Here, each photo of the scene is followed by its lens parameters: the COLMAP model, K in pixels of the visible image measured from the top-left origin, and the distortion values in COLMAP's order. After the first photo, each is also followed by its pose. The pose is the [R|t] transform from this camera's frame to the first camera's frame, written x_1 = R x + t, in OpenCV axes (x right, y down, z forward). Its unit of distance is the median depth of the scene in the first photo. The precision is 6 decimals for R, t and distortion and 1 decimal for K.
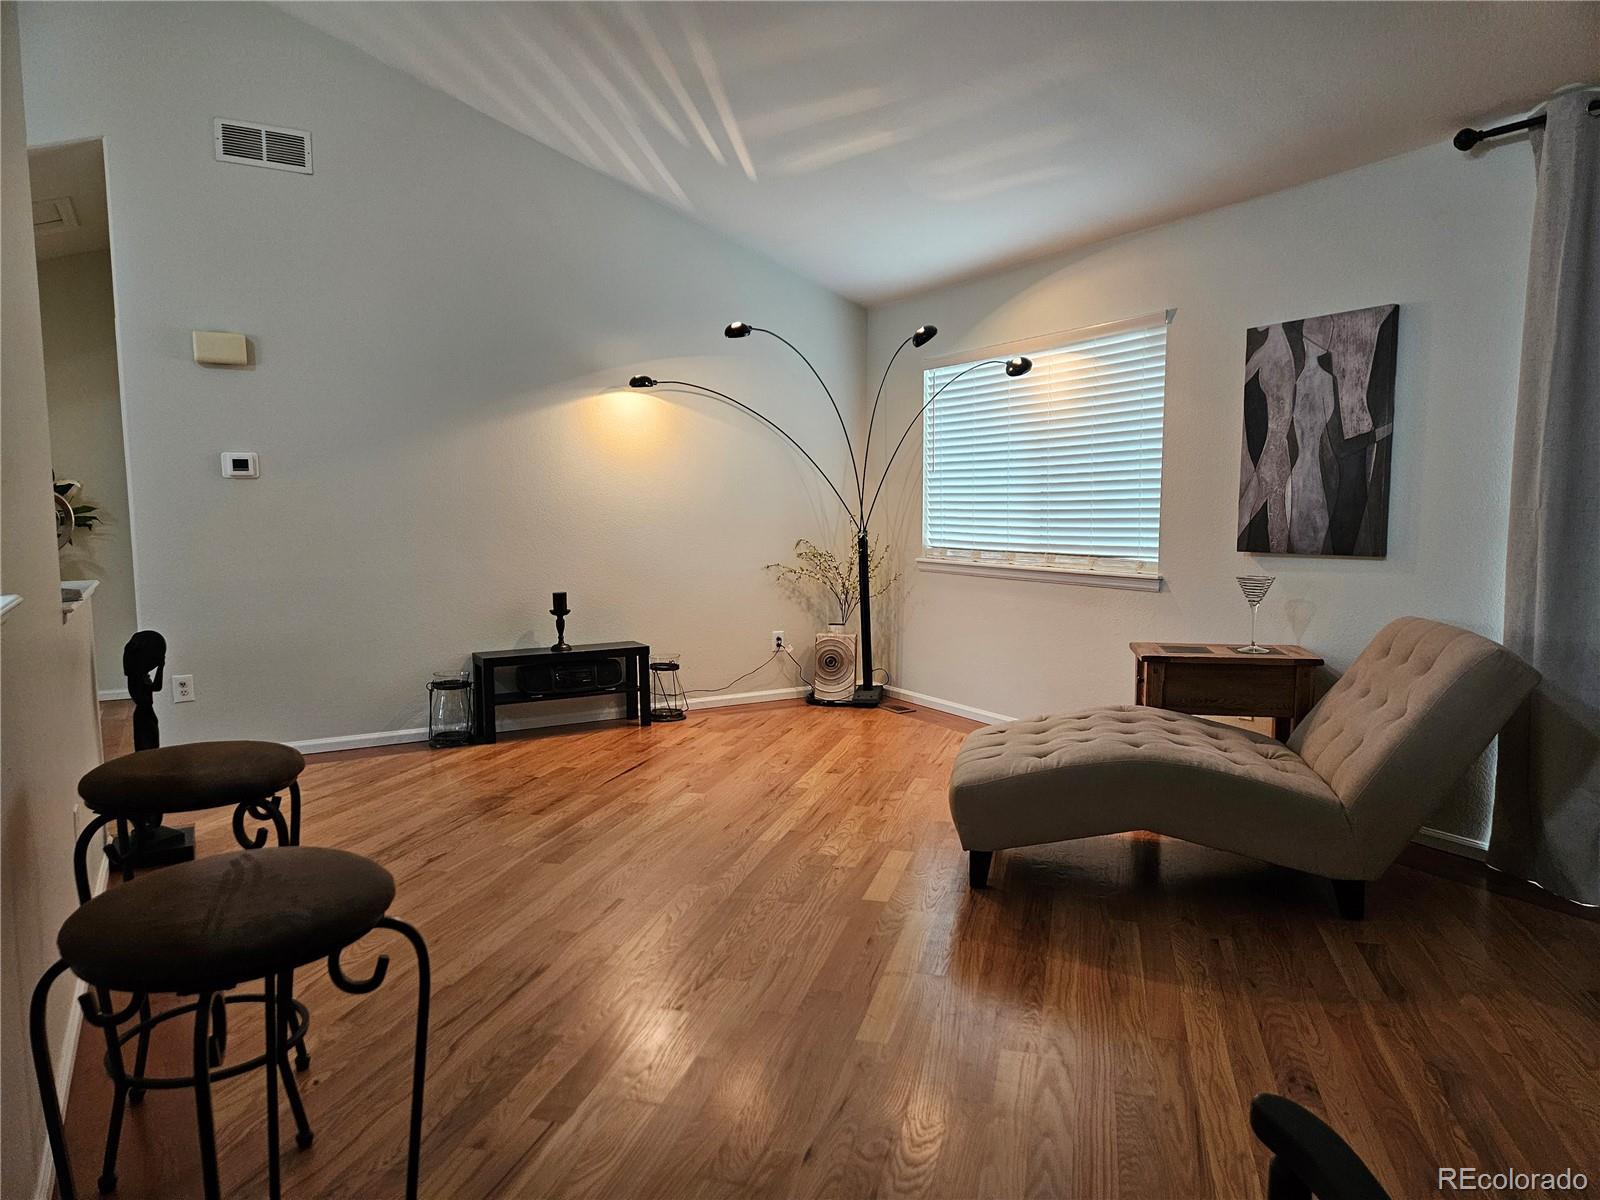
lens RADIAL K [[1054.3, 0, 803.1], [0, 1054.3, 598.6], [0, 0, 1]] dist [0.063954, -0.002793]
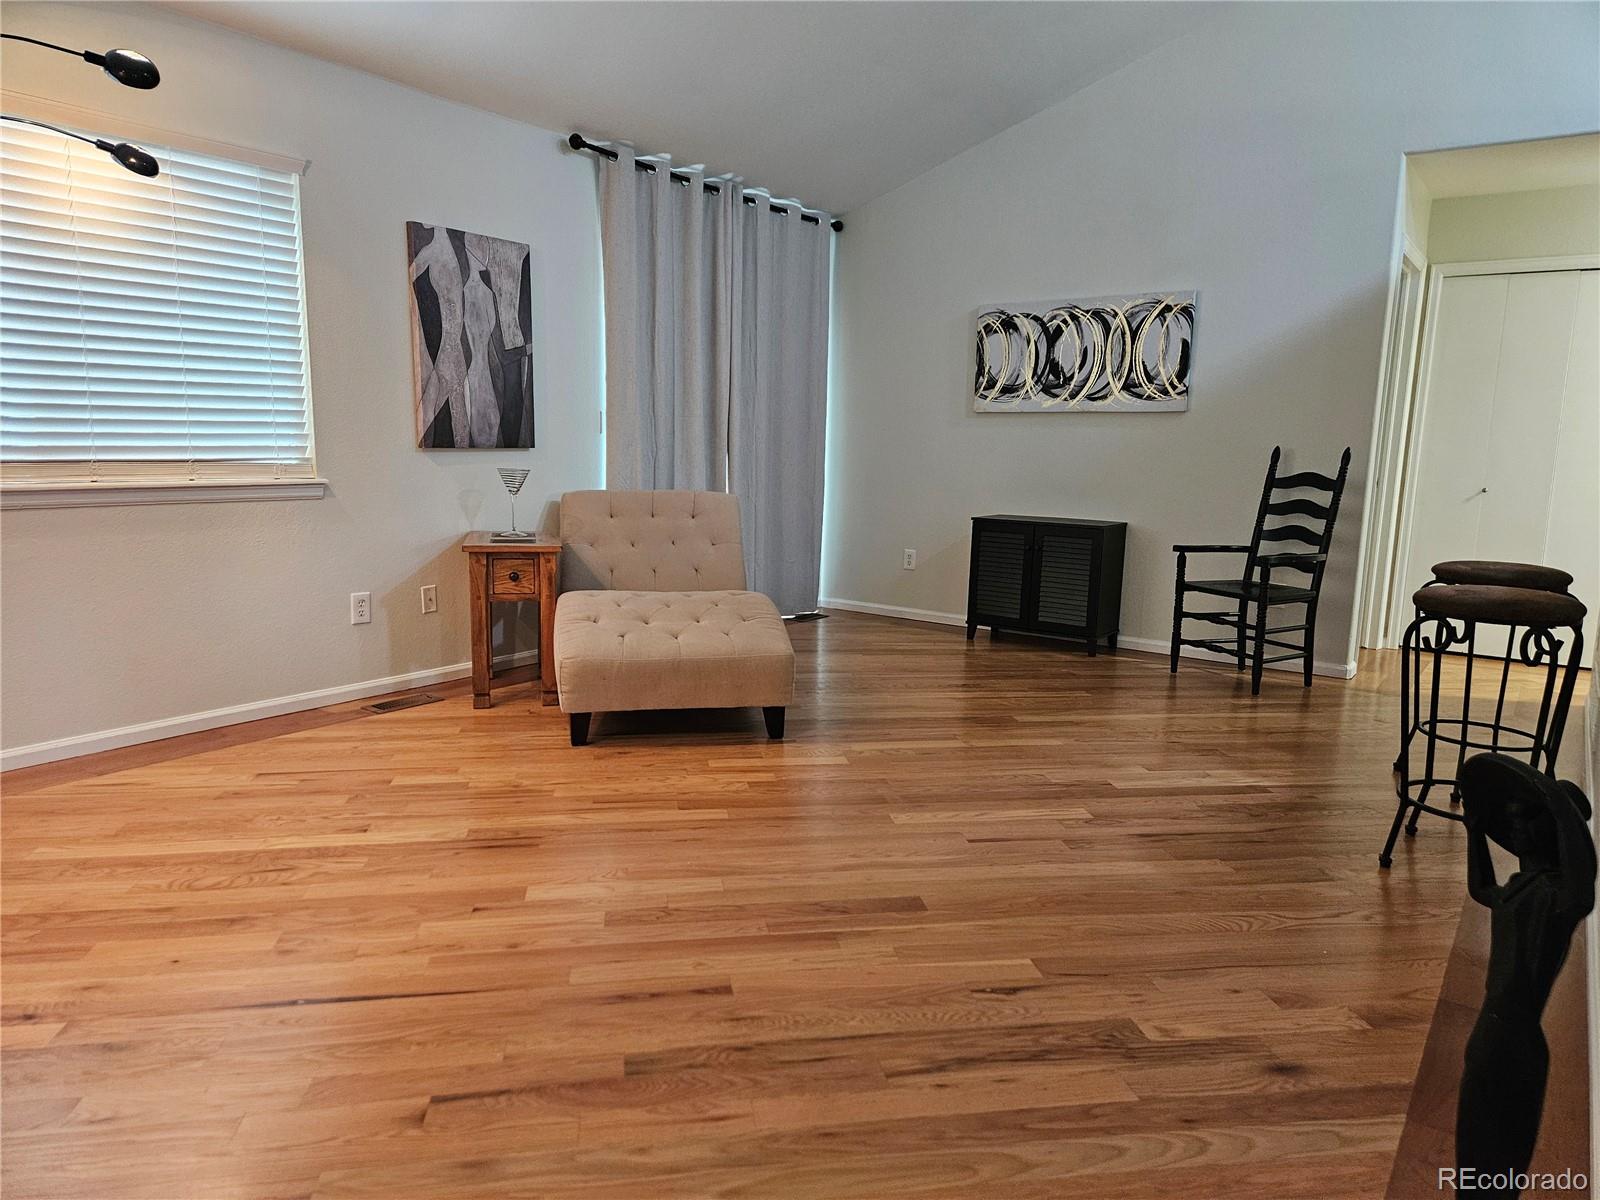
lens RADIAL K [[1054.3, 0, 803.1], [0, 1054.3, 598.6], [0, 0, 1]] dist [0.063954, -0.002793]
pose [[-0.411333, -0.144616, 0.899940, -0.623489], [0.062587, 0.980522, 0.186171, -0.064957], [-0.909334, 0.132903, -0.394269, 1.019836]]
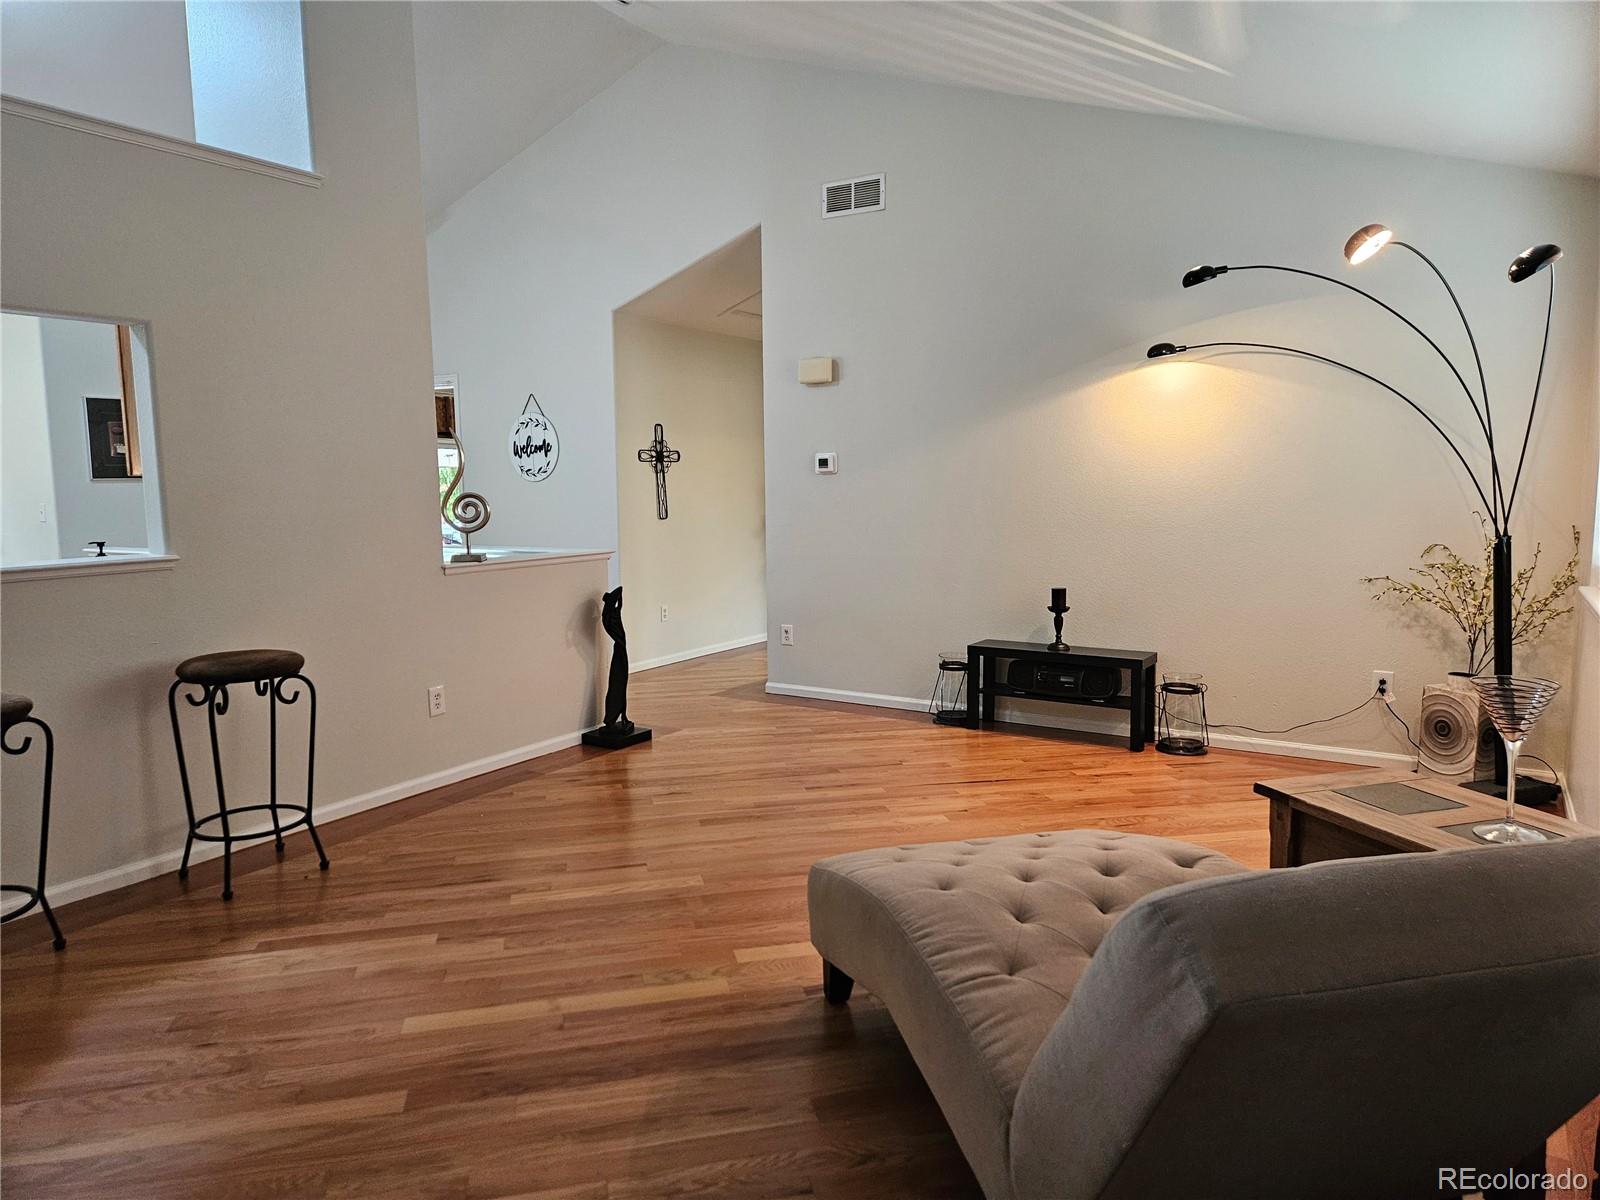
lens RADIAL K [[1054.3, 0, 803.1], [0, 1054.3, 598.6], [0, 0, 1]] dist [0.063954, -0.002793]
pose [[0.470735, 0.097746, -0.876844, 0.593931], [-0.072934, 0.994754, 0.071736, -0.058026], [0.879255, 0.030183, 0.475394, 0.429417]]
